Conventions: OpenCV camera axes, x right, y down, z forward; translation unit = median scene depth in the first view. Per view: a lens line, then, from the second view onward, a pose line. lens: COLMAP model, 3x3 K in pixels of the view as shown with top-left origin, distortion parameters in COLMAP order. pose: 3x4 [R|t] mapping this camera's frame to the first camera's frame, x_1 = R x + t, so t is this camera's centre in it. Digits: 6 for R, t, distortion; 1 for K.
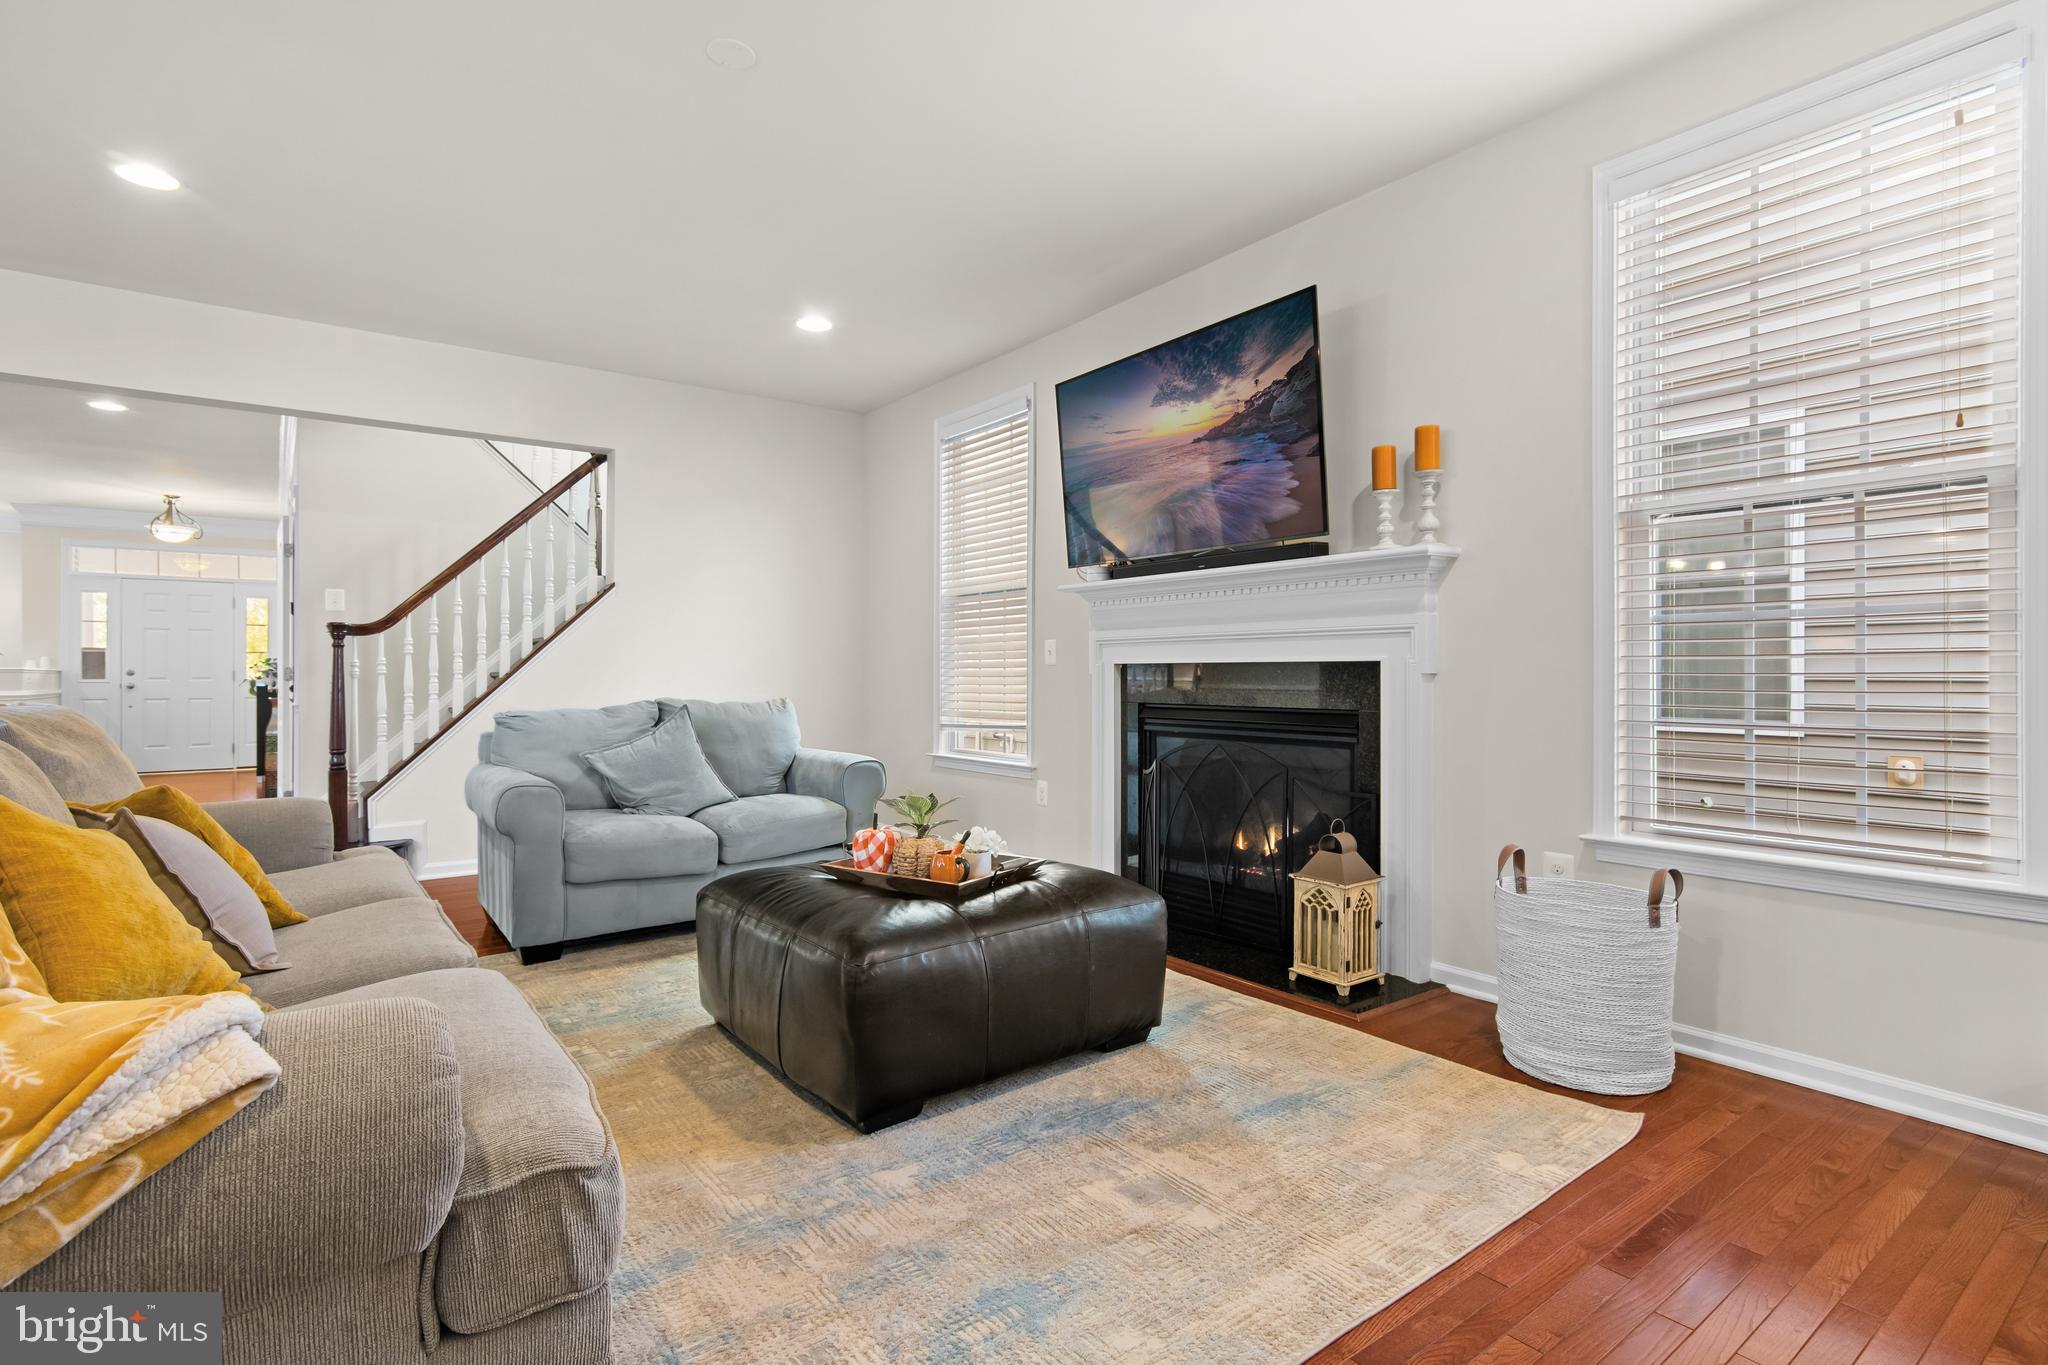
lens RADIAL K [[995.0, 0, 1041.7], [0, 995.0, 667.3], [0, 0, 1]] dist [0.001469, 0.002625]
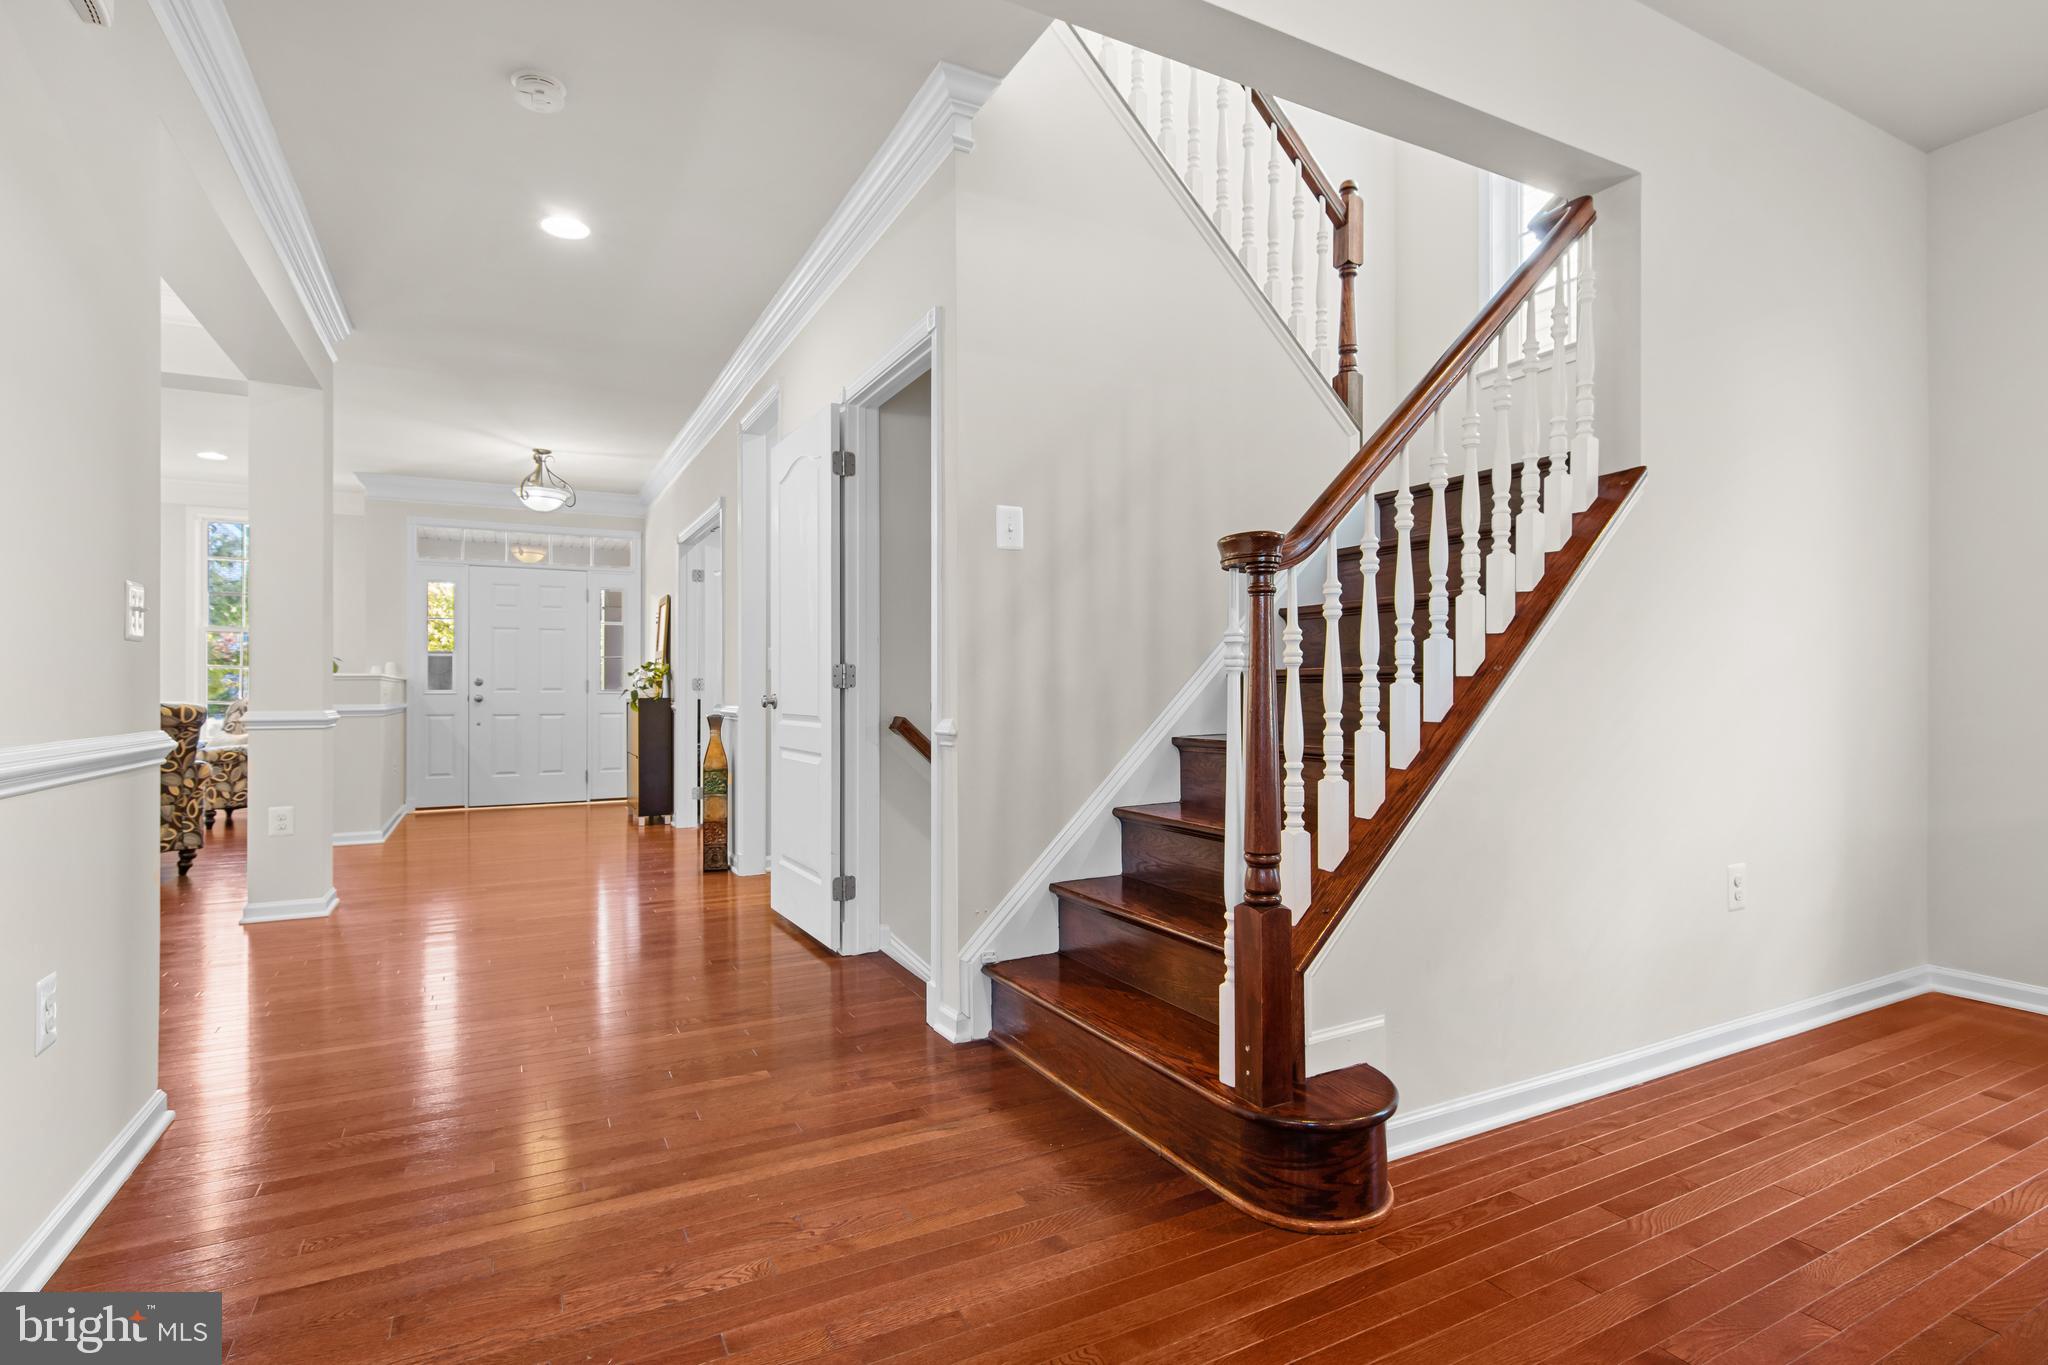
lens RADIAL K [[995.0, 0, 1017.5], [0, 995.0, 677.5], [0, 0, 1]] dist [0.001469, 0.002625]
pose [[0.984903, -0.005121, -0.173033, -0.371581], [0.004744, 0.999985, -0.002589, 0.006471], [0.173043, 0.001729, 0.984913, 0.301391]]
